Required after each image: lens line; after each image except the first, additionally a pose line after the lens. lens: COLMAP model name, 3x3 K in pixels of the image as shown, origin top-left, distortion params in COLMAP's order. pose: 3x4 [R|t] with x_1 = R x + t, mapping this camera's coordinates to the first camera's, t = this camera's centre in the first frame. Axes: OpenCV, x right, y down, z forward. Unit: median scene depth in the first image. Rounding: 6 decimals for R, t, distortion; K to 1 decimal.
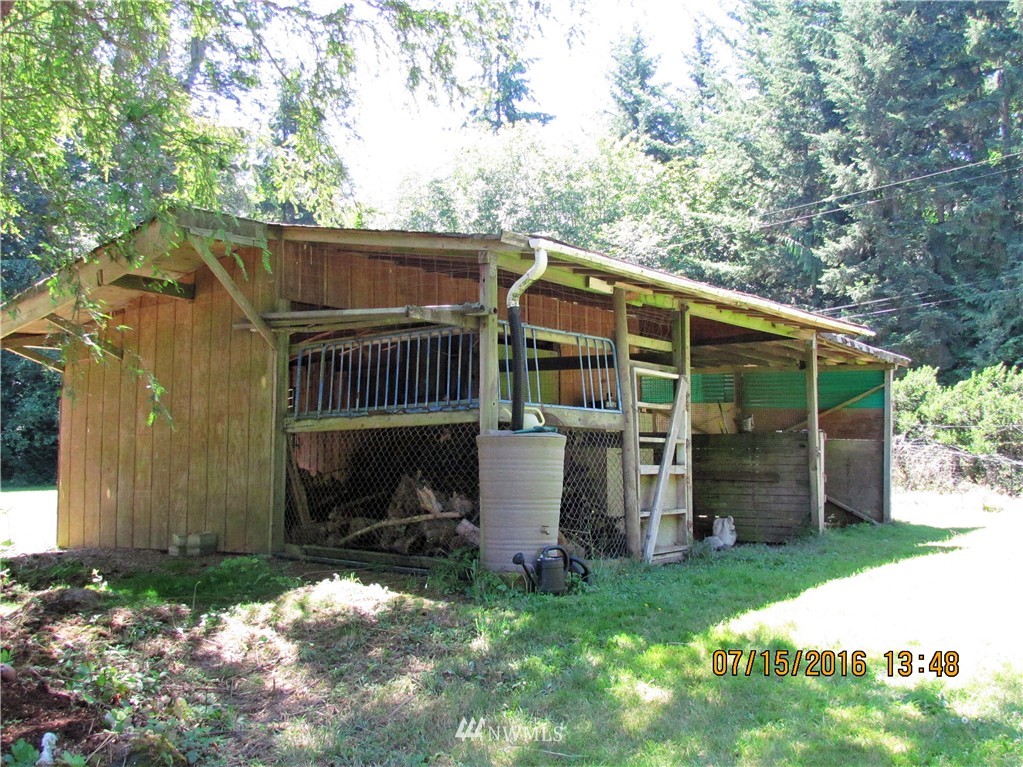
lens RADIAL K [[1088.3, 0, 512.1], [0, 1088.3, 382.2], [0, 0, 1]] dist [0.017823, 0.000000]
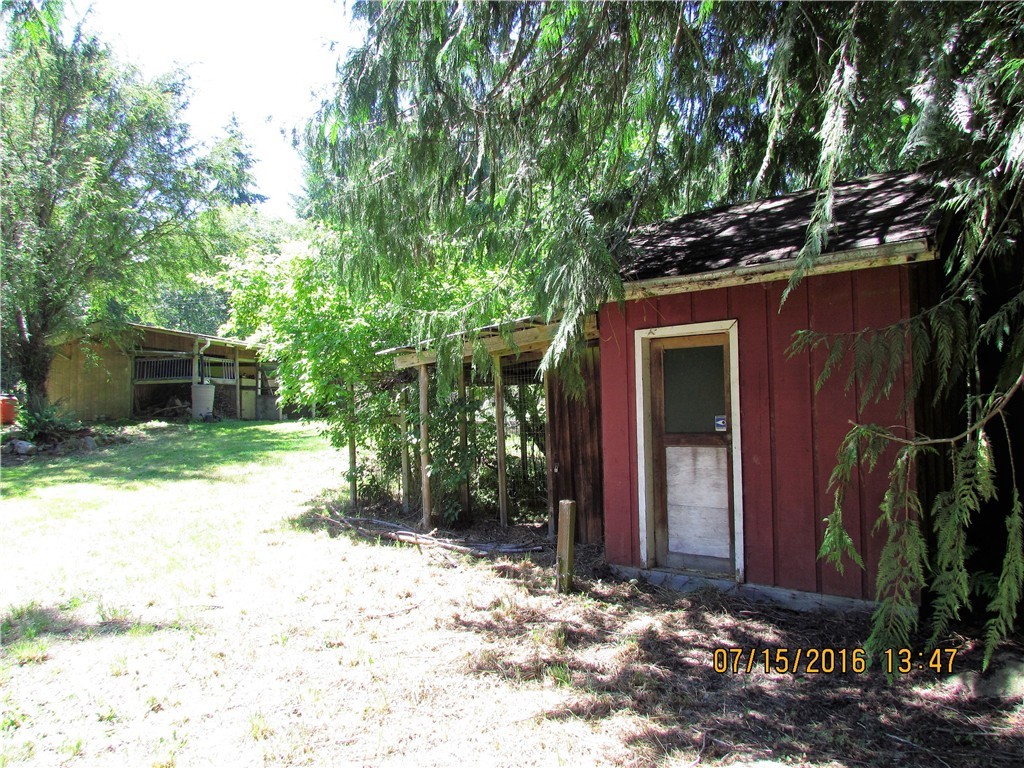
lens RADIAL K [[739.4, 0, 510.4], [0, 739.4, 388.9], [0, 0, 1]] dist [-0.007175, 0.004554]
pose [[0.942217, 0.012206, 0.334781, 0.160074], [-0.026048, 0.998980, 0.036886, -0.067996], [-0.333989, -0.043475, 0.941574, -1.907403]]
